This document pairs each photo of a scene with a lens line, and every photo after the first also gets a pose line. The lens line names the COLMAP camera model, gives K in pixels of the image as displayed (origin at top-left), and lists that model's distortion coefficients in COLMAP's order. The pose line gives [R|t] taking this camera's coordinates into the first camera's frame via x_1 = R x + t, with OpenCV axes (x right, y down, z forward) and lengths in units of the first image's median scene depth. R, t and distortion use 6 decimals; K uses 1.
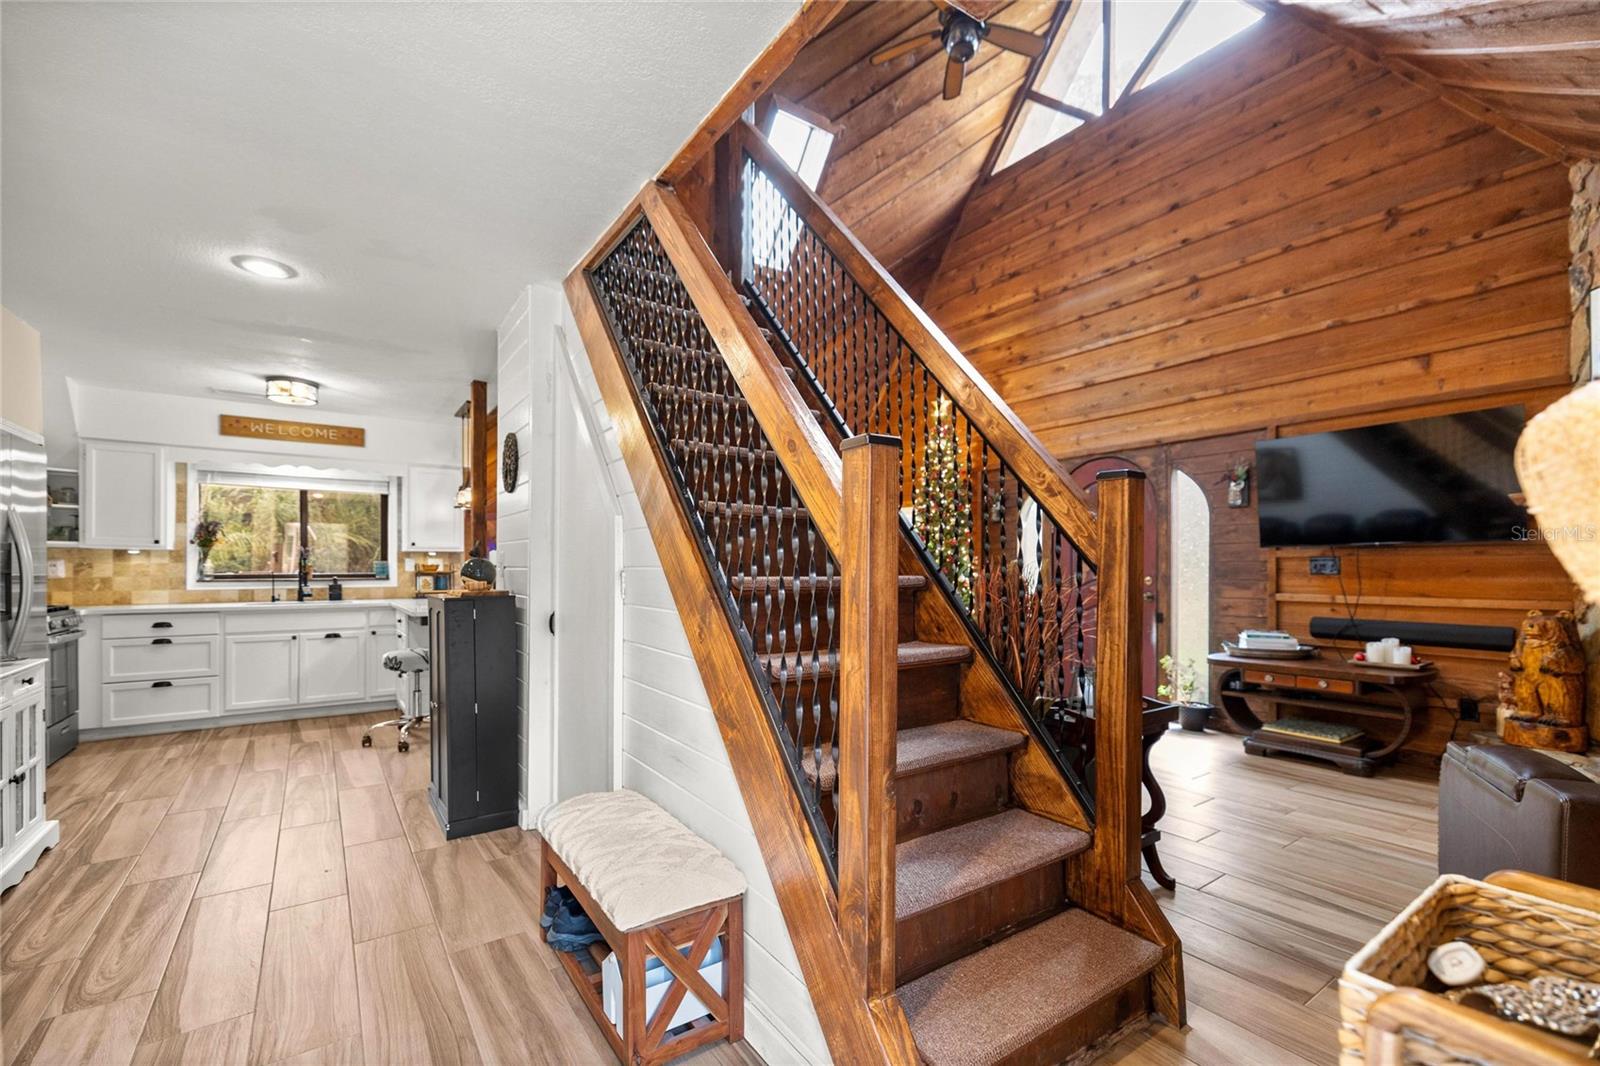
lens RADIAL K [[678.0, 0, 786.3], [0, 678.0, 570.6], [0, 0, 1]] dist [0.003662, -0.000171]
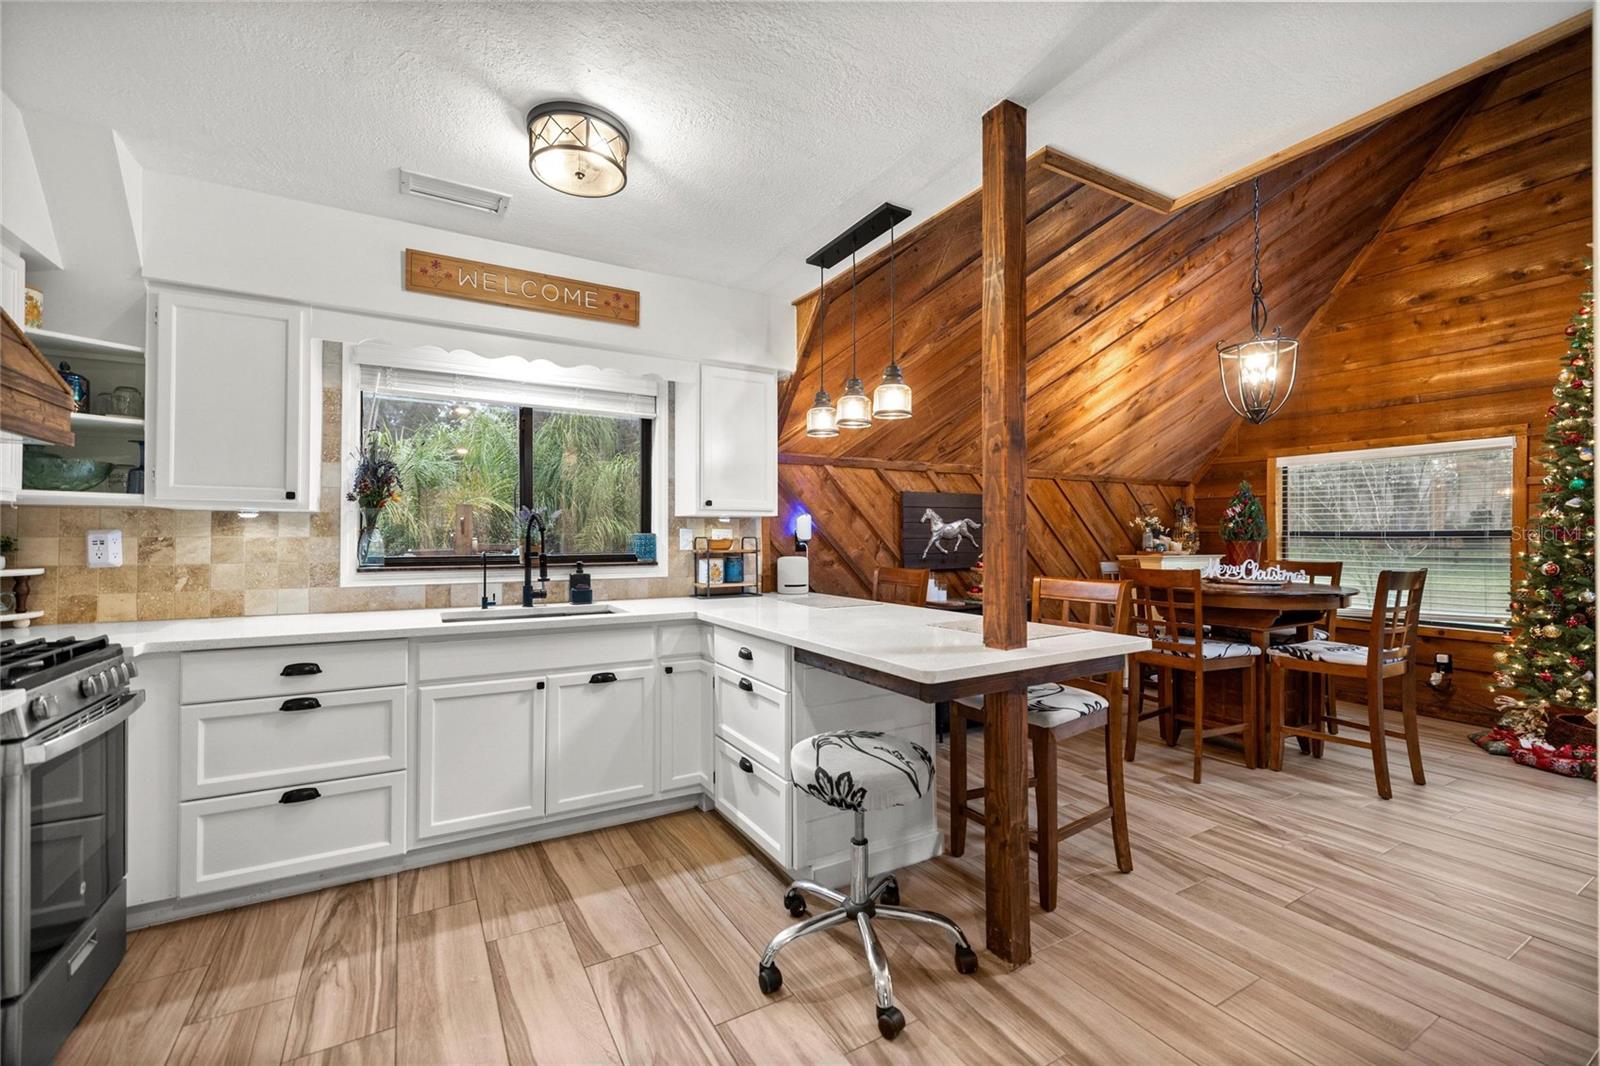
lens RADIAL K [[678.0, 0, 801.1], [0, 678.0, 534.6], [0, 0, 1]] dist [0.003662, -0.000171]
pose [[0.996058, 0.002725, -0.088665, -0.480681], [-0.003244, 0.999978, -0.005714, -0.011130], [0.088648, 0.005979, 0.996045, 0.507826]]
